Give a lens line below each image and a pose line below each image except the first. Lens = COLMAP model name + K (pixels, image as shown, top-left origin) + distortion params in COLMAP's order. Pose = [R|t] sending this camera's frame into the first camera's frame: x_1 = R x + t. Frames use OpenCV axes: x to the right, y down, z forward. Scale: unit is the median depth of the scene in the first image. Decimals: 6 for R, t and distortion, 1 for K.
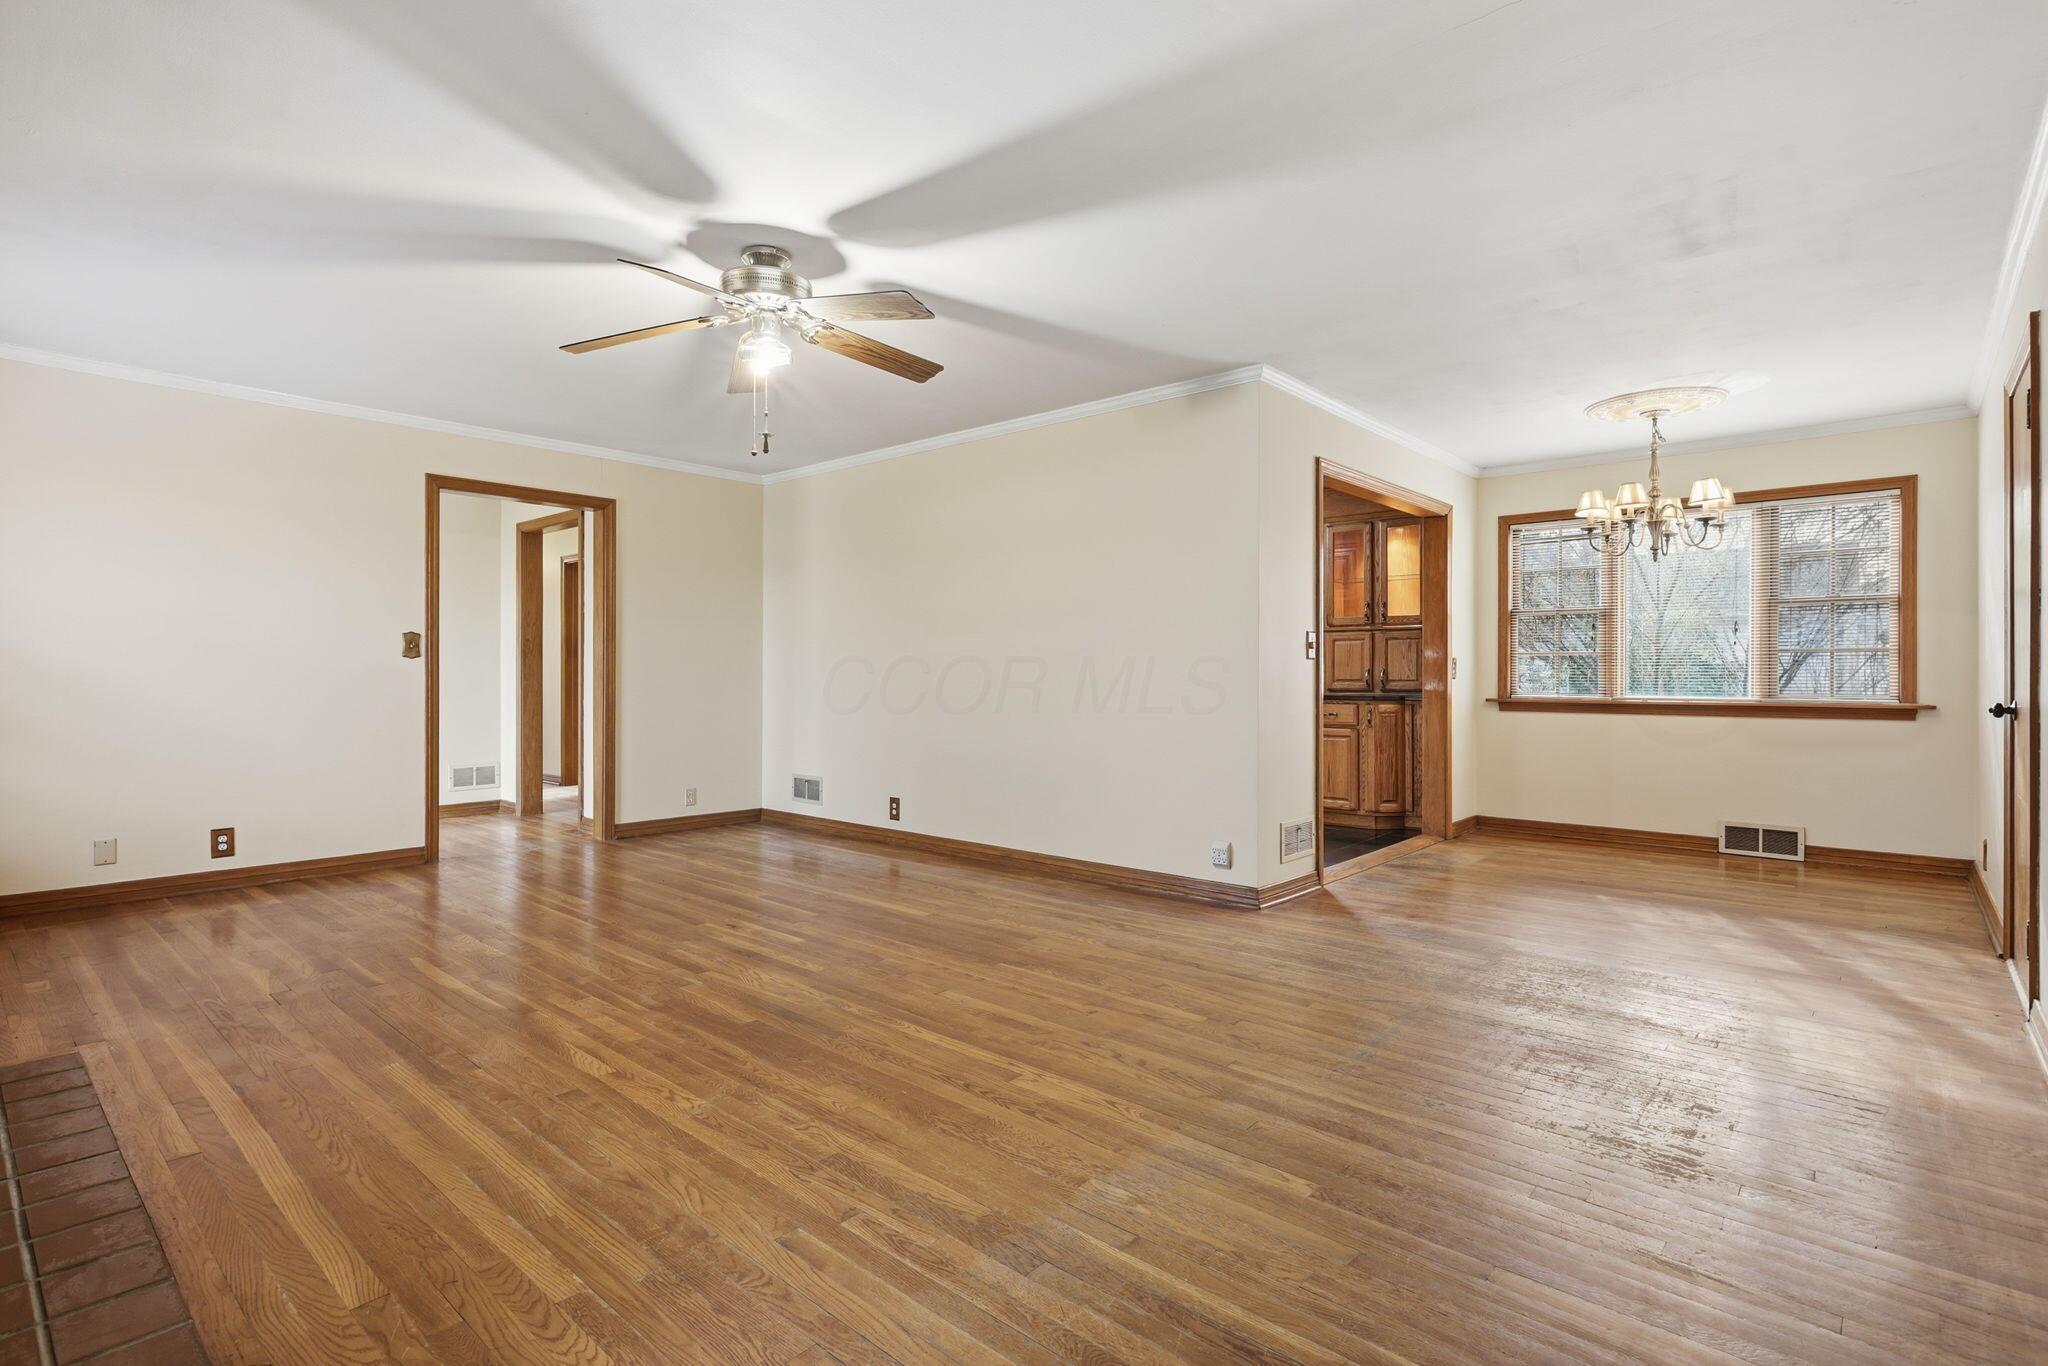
lens RADIAL K [[934.1, 0, 1024.0], [0, 934.1, 683.0], [0, 0, 1]] dist [-0.000177, 0.000215]
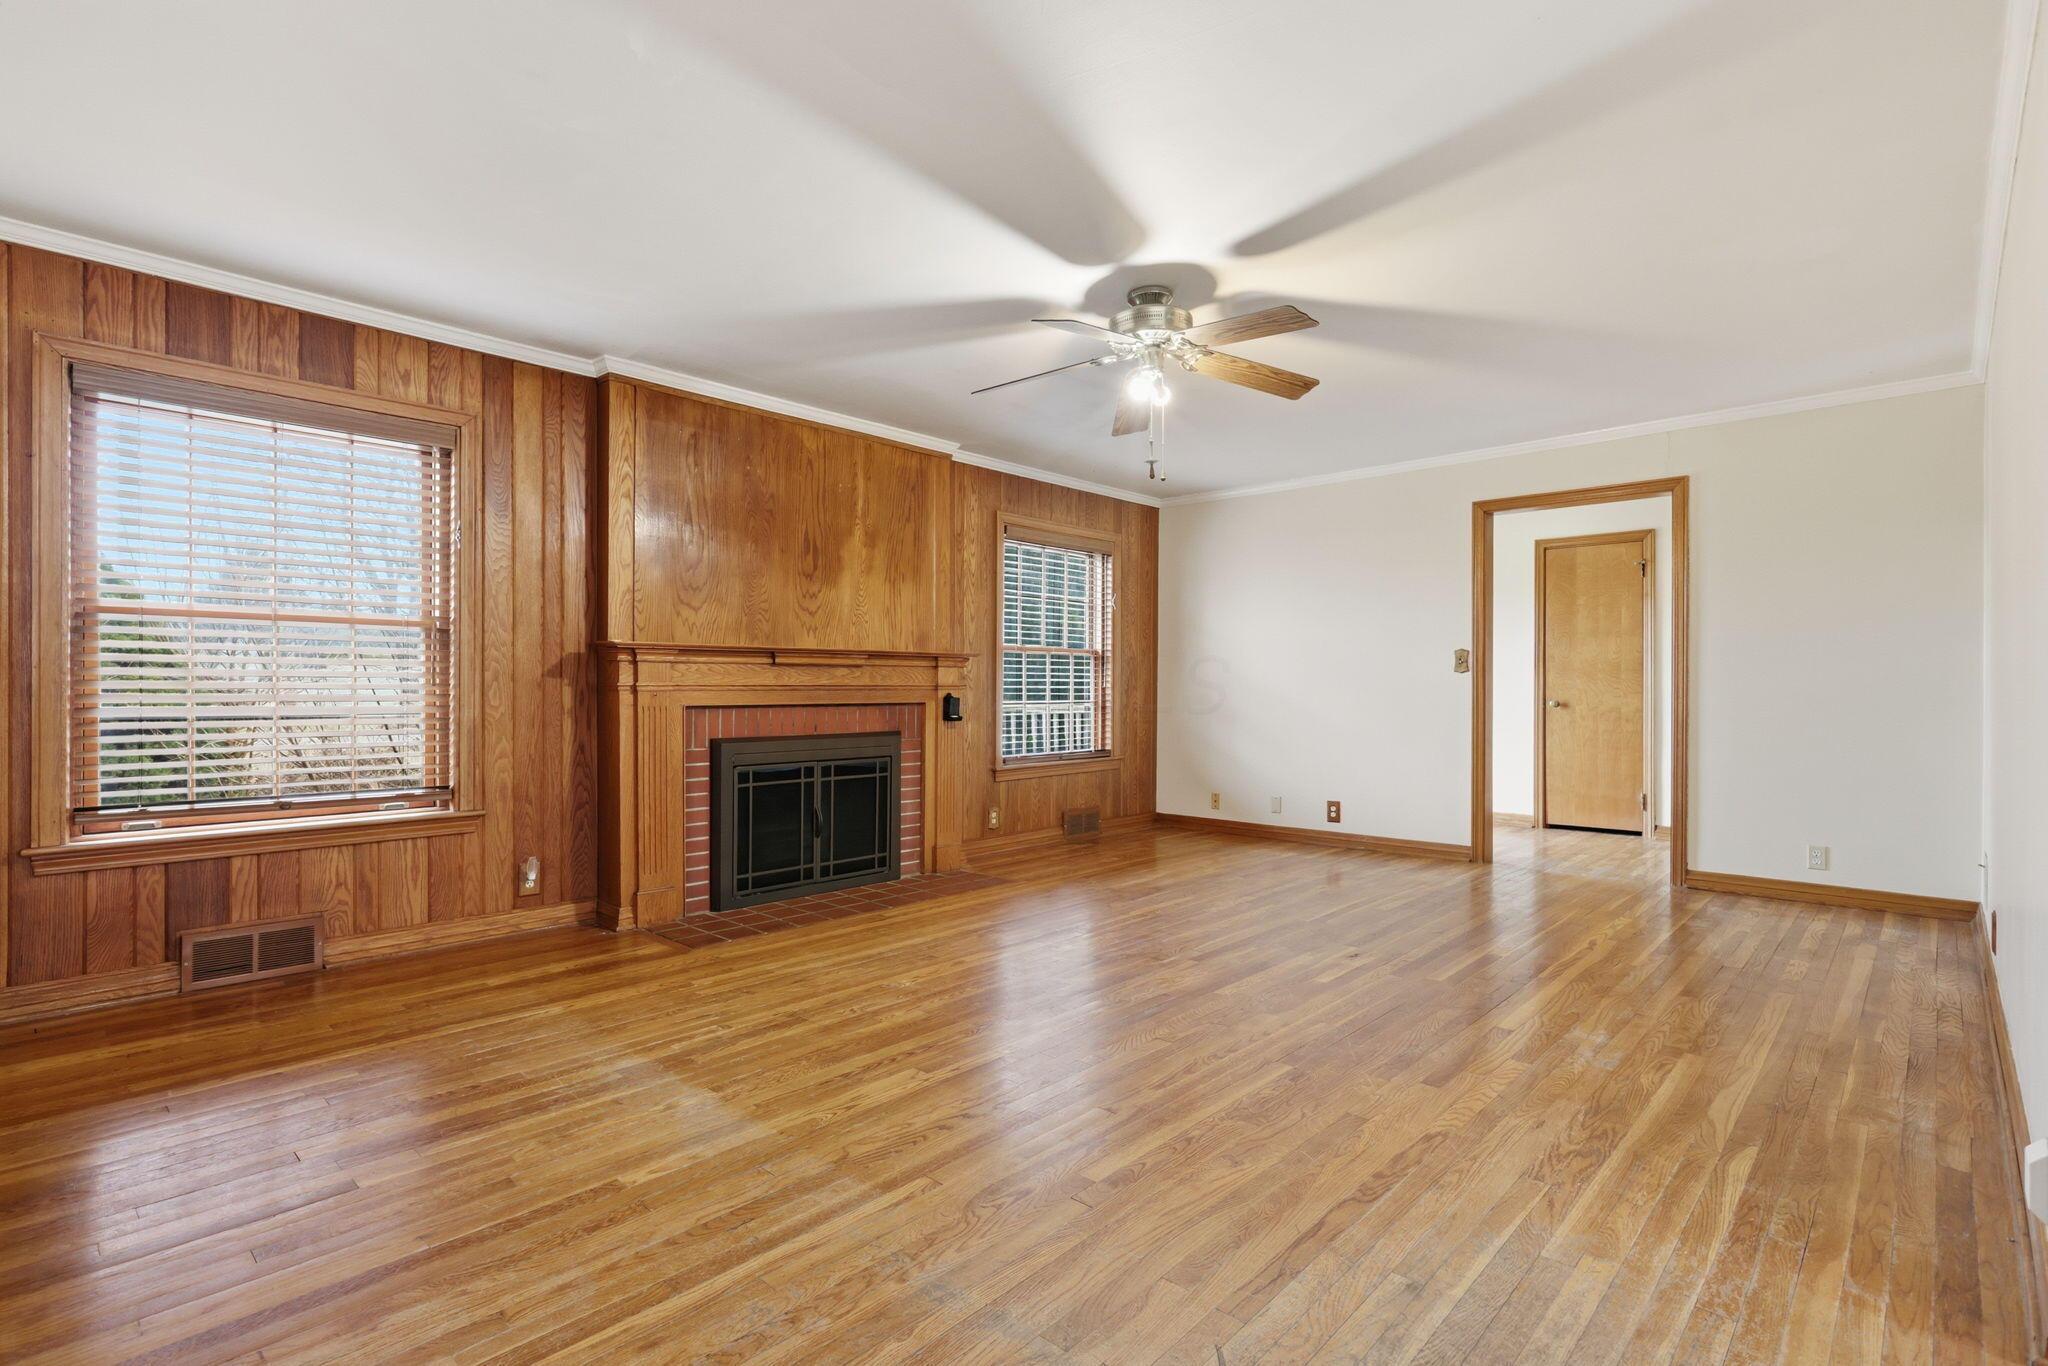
lens RADIAL K [[988.0, 0, 1070.0], [0, 988.0, 687.3], [0, 0, 1]] dist [-0.003525, 0.000239]
pose [[0.009934, -0.003346, -0.999945, 1.073625], [-0.008747, 0.999956, -0.003433, -0.003098], [0.999912, 0.008781, 0.009905, 1.126850]]
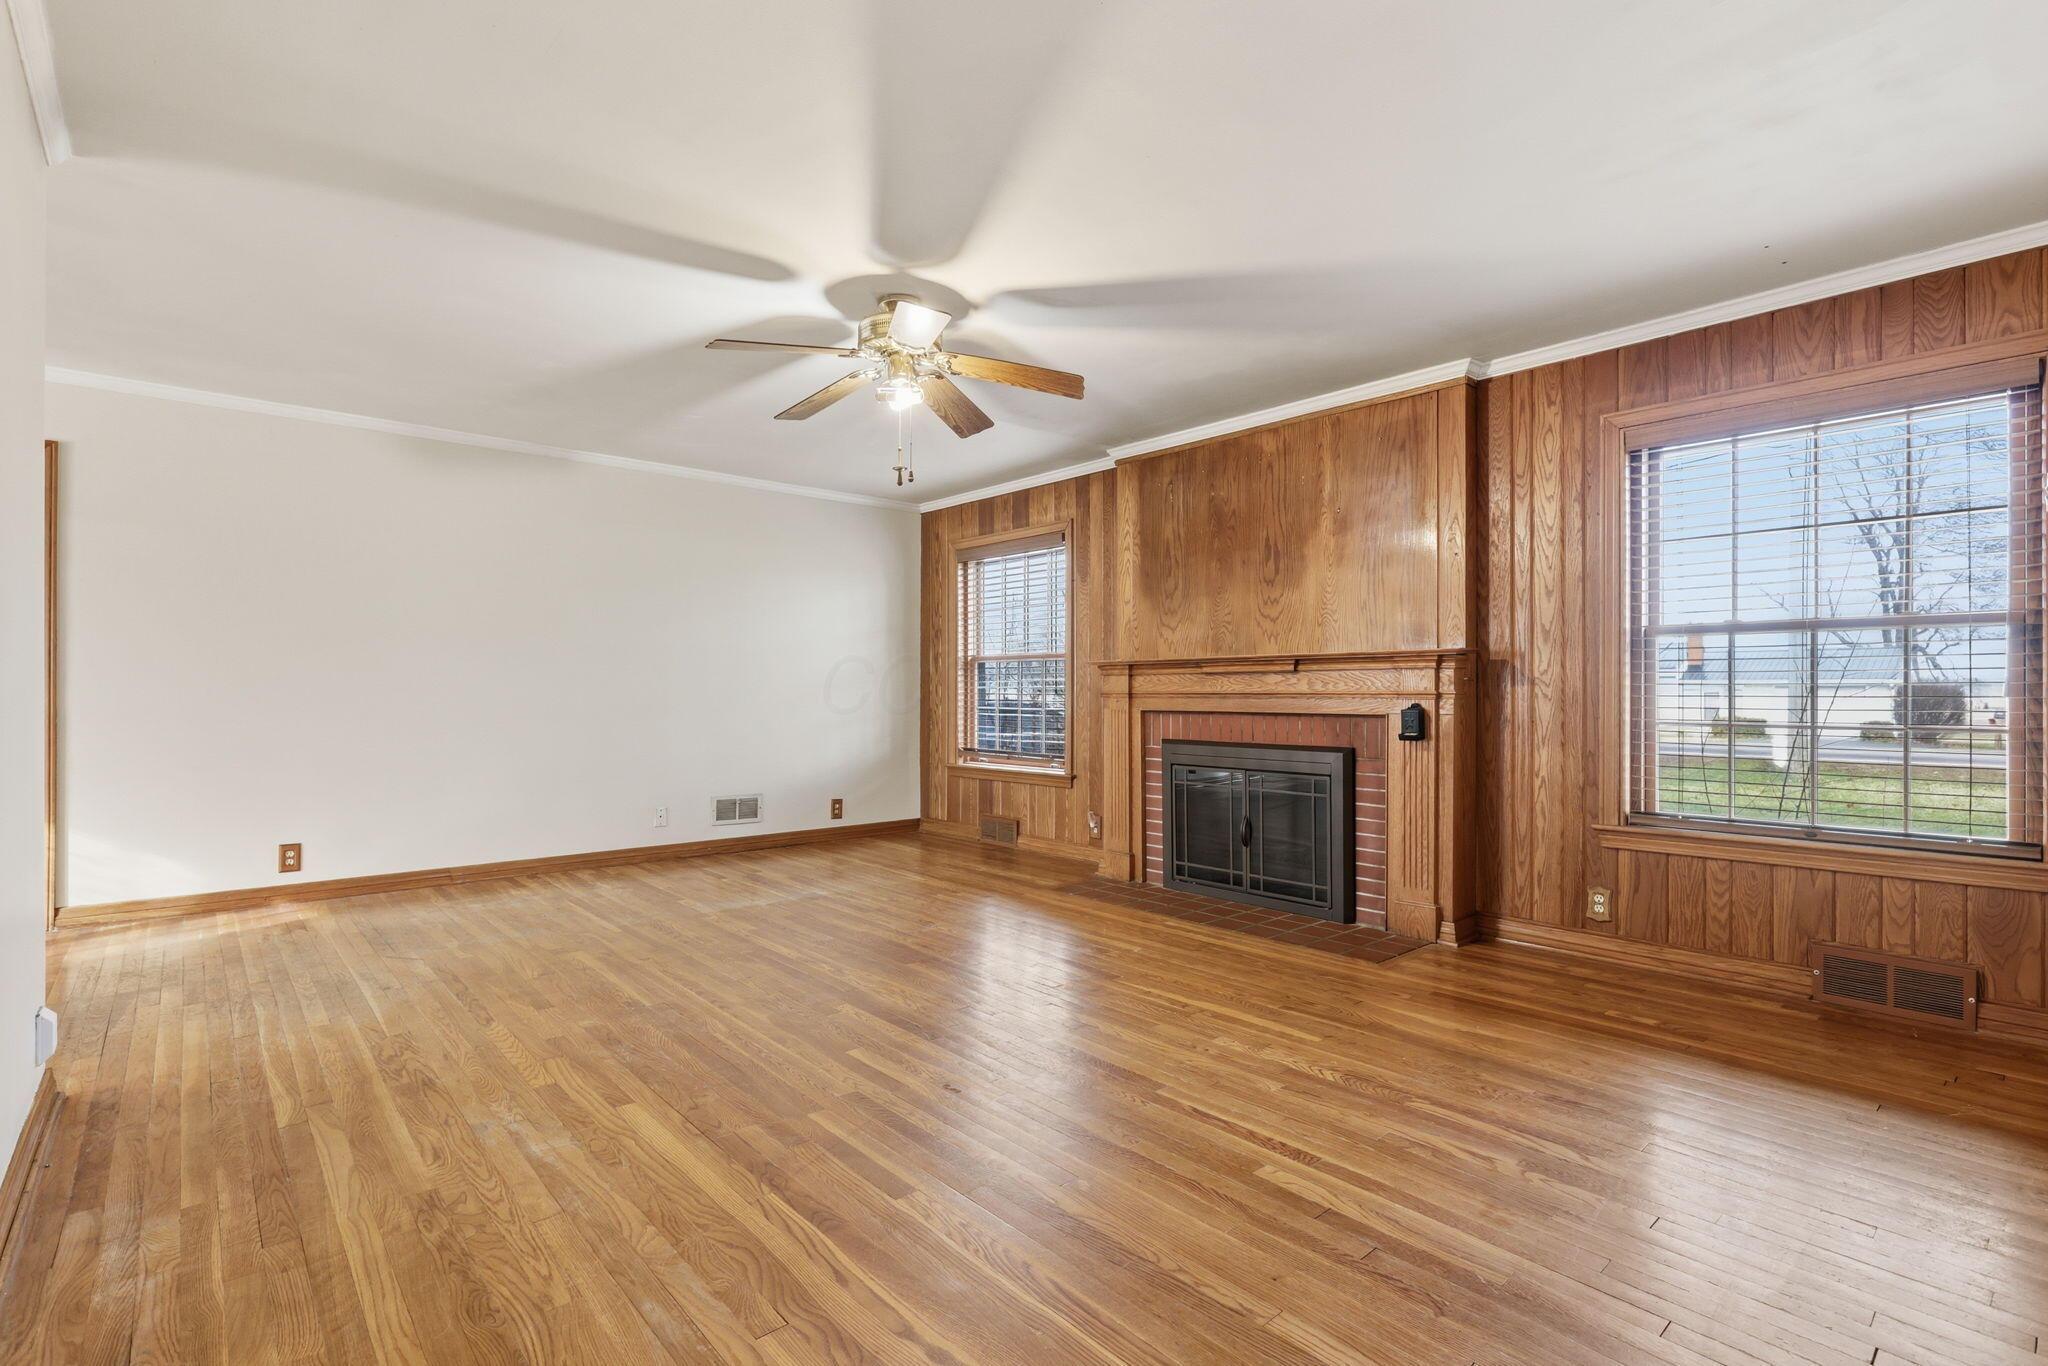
lens RADIAL K [[1015.7, 0, 1020.6], [0, 1015.7, 694.6], [0, 0, 1]] dist [-0.008324, -0.000612]
pose [[-0.988954, -0.006816, 0.148064, -0.738293], [-0.005651, 0.999950, 0.008287, -0.020911], [-0.148113, 0.007359, -0.988943, 2.679673]]
